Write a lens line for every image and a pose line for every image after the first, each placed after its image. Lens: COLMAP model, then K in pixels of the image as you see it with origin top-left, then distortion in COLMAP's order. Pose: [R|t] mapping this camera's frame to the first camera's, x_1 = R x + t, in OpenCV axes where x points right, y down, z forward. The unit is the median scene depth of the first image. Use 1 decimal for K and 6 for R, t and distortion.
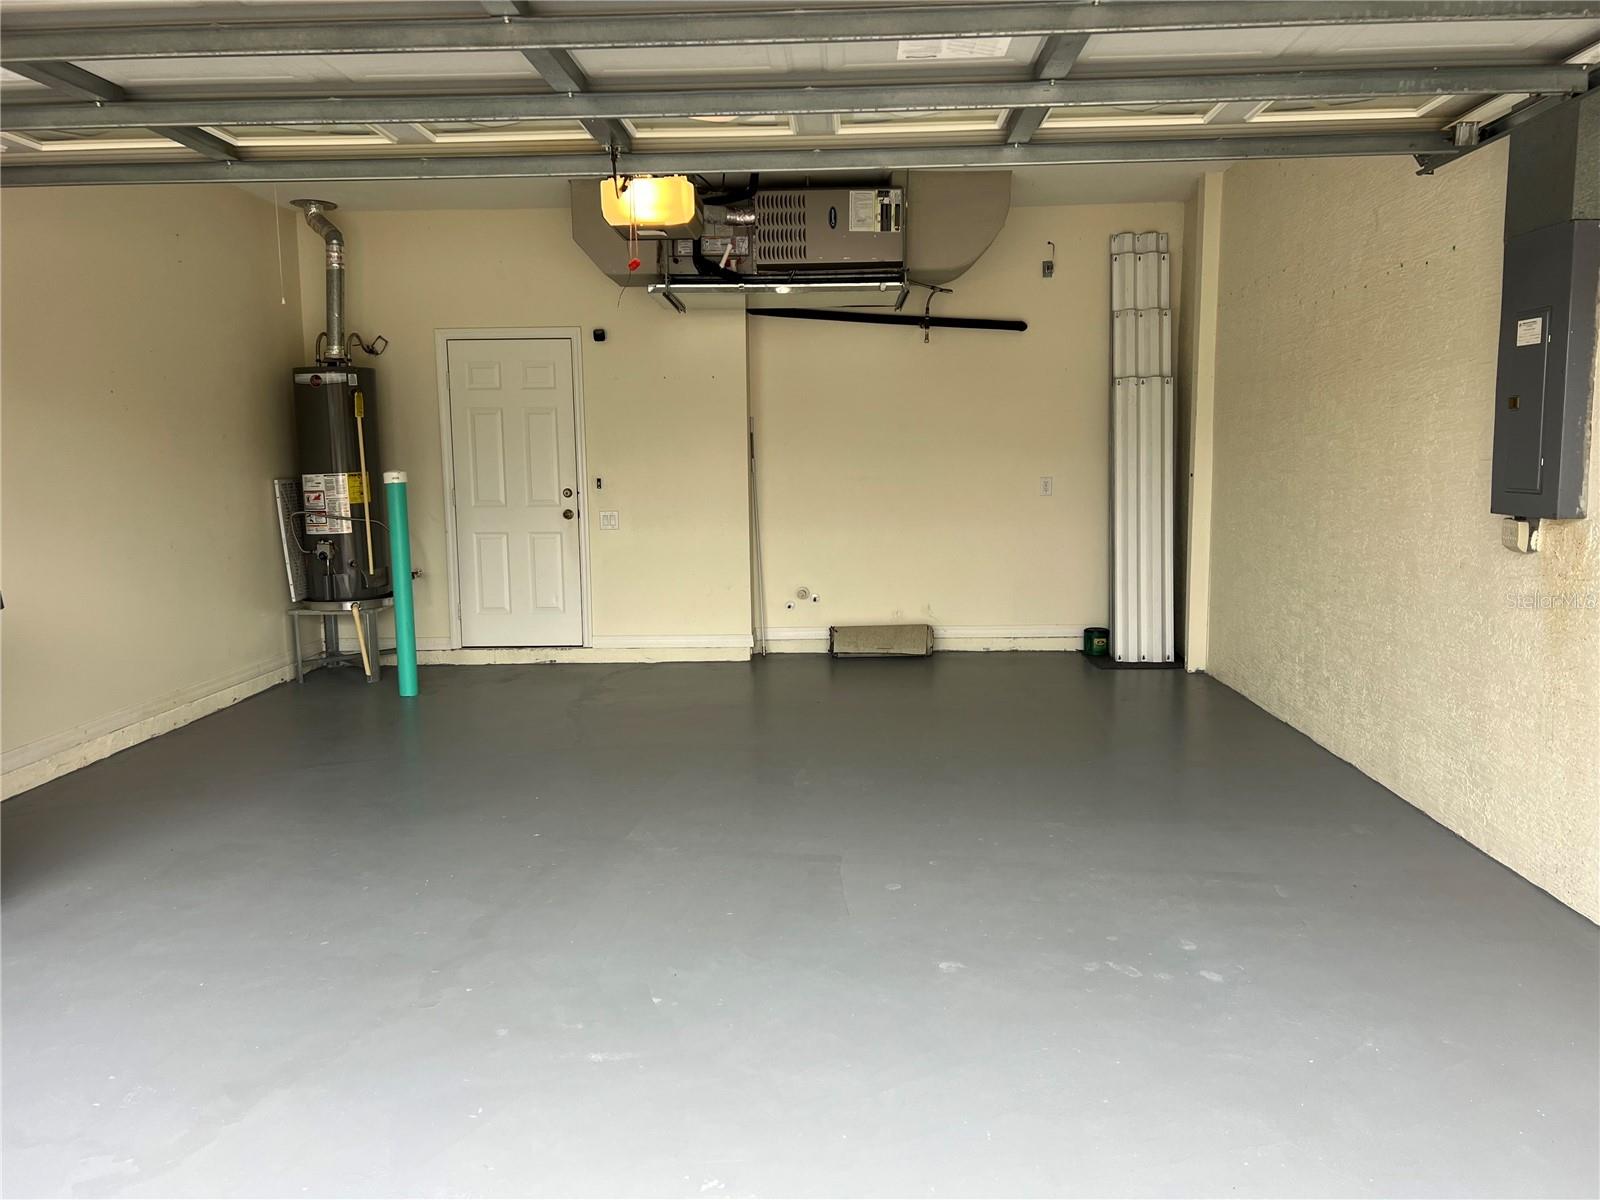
lens RADIAL K [[1232.7, 0, 803.5], [0, 1232.7, 594.0], [0, 0, 1]] dist [0.043850, -0.024081]
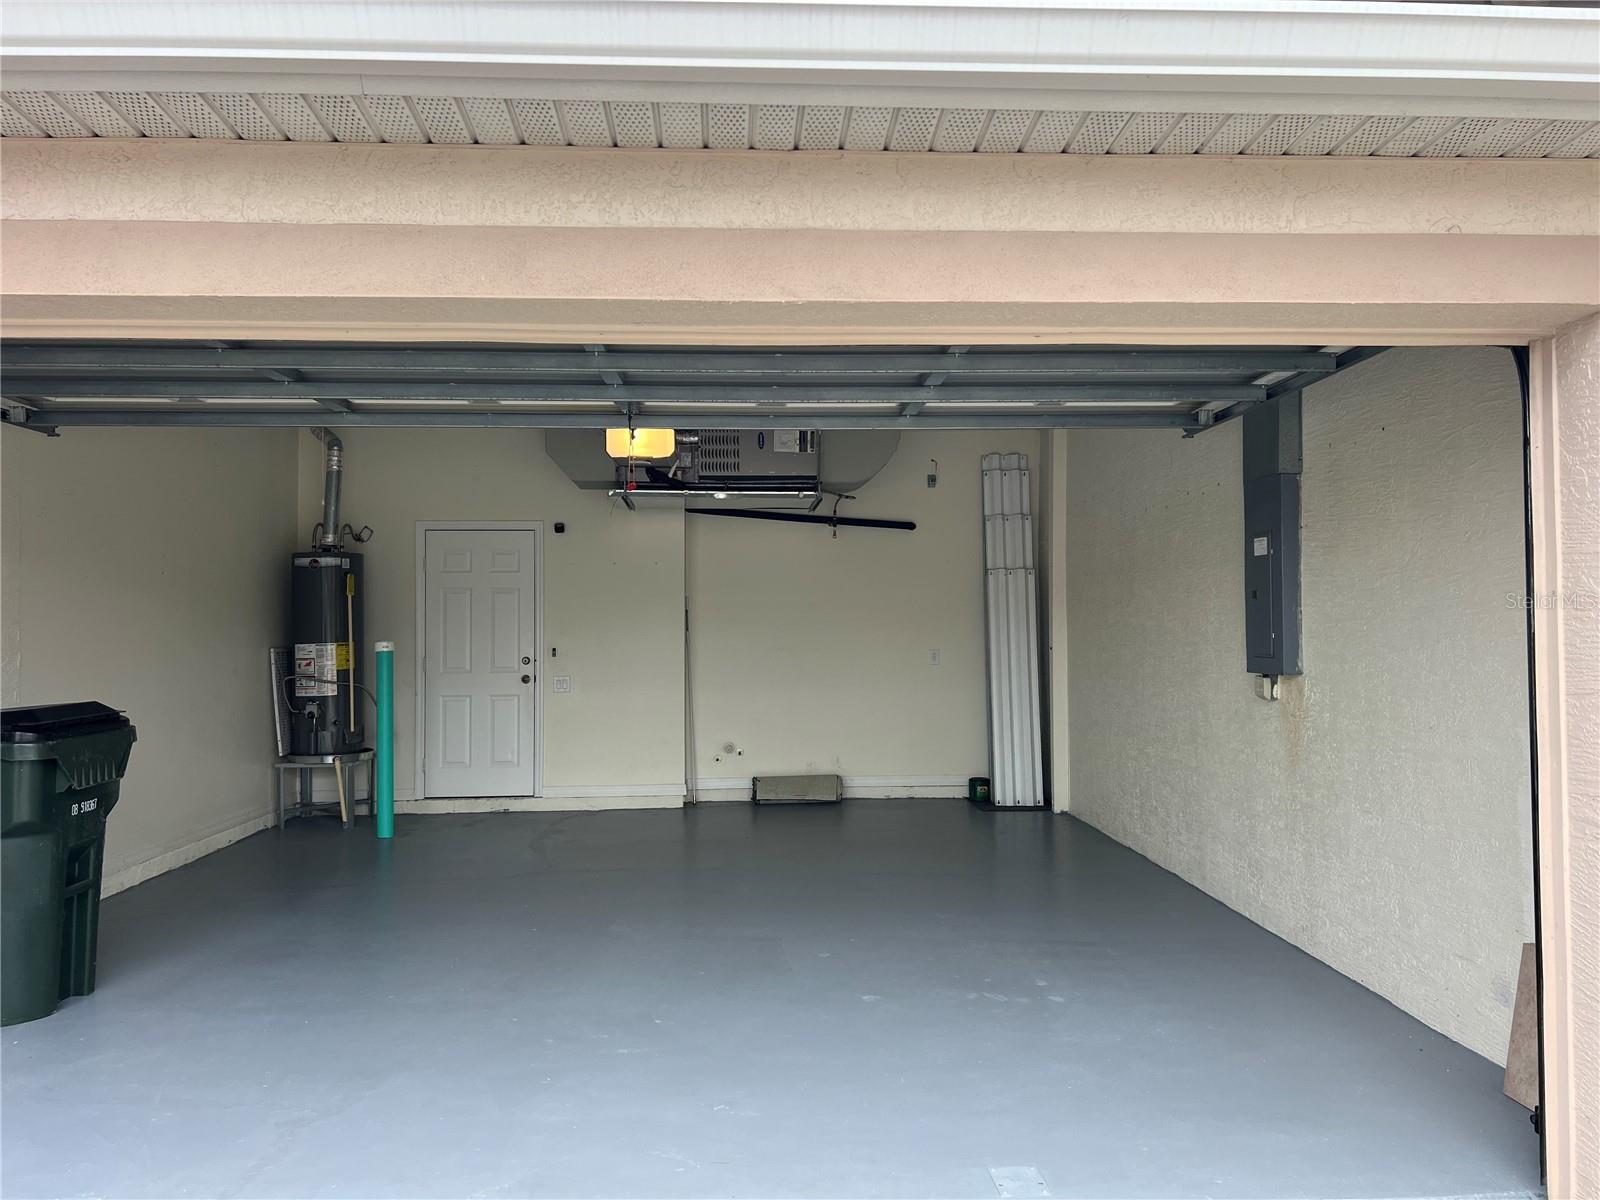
lens RADIAL K [[1232.7, 0, 797.9], [0, 1232.7, 596.4], [0, 0, 1]] dist [0.043850, -0.024081]
pose [[0.996611, 0.009512, 0.081712, -0.036205], [0.002252, 0.989766, -0.142679, 0.026616], [-0.082233, 0.142380, 0.986390, -0.189375]]
